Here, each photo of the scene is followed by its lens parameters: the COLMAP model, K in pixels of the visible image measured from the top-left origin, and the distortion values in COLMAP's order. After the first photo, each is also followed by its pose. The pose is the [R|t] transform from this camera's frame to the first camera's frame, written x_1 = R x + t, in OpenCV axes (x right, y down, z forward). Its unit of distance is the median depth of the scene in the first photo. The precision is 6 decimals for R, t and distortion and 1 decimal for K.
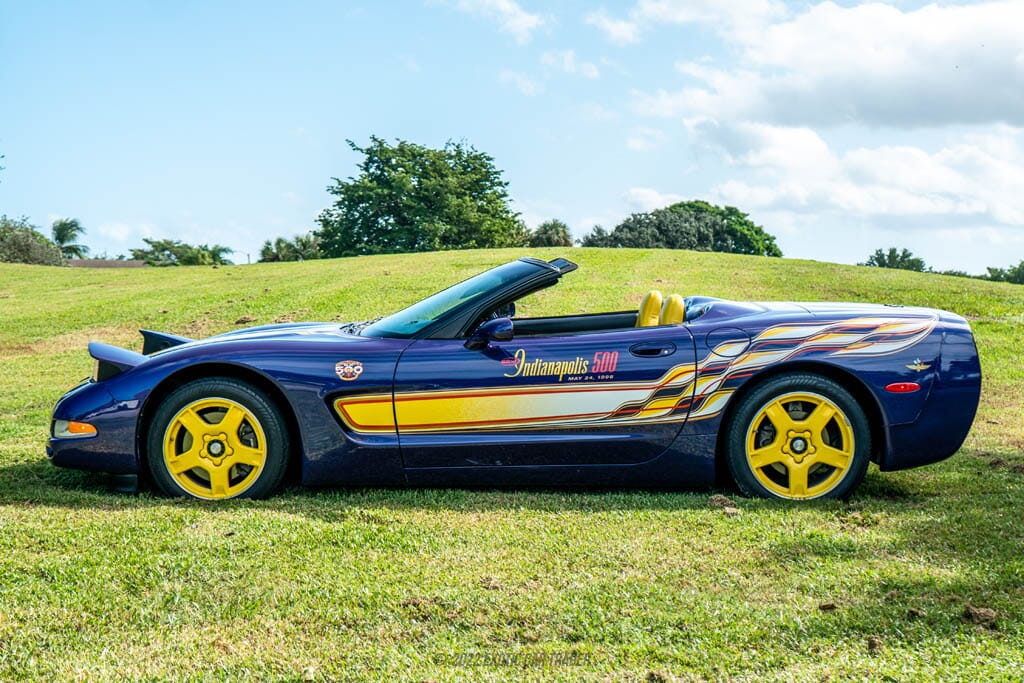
lens RADIAL K [[1457.2, 0, 514.6], [0, 1457.2, 341.7], [0, 0, 1]] dist [0.094864, 0.000000]
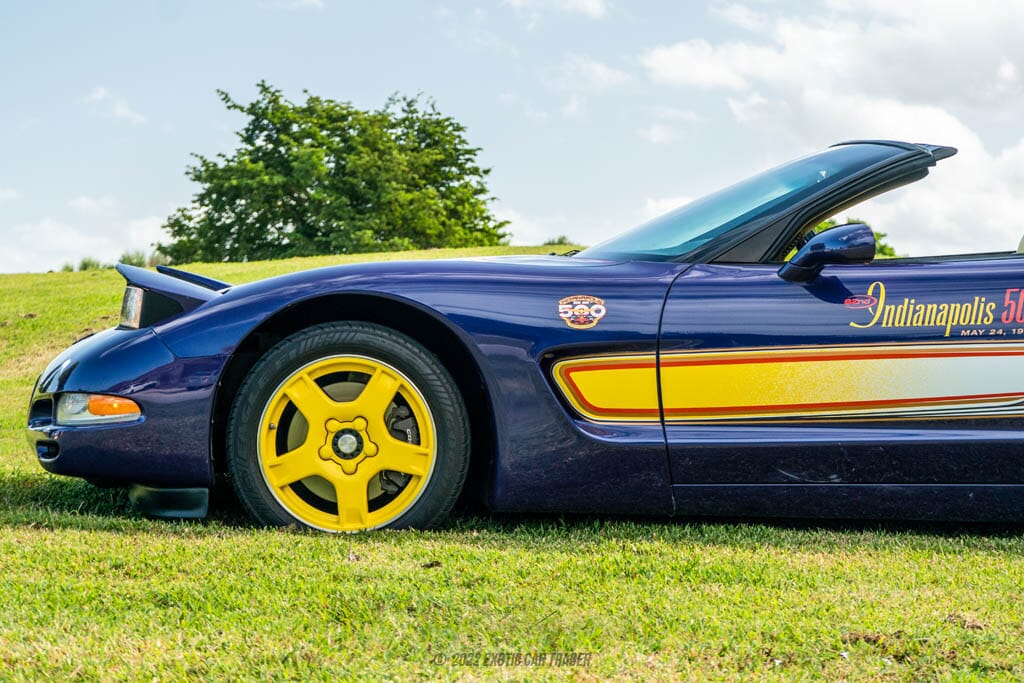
lens RADIAL K [[2506.1, 0, 513.1], [0, 2506.1, 342.8], [0, 0, 1]] dist [-0.005628, 0.000000]
pose [[0.999462, 0.018478, 0.027114, -0.166453], [-0.017119, 0.998625, -0.049539, 0.081022], [-0.027992, 0.049048, 0.998404, 0.009906]]
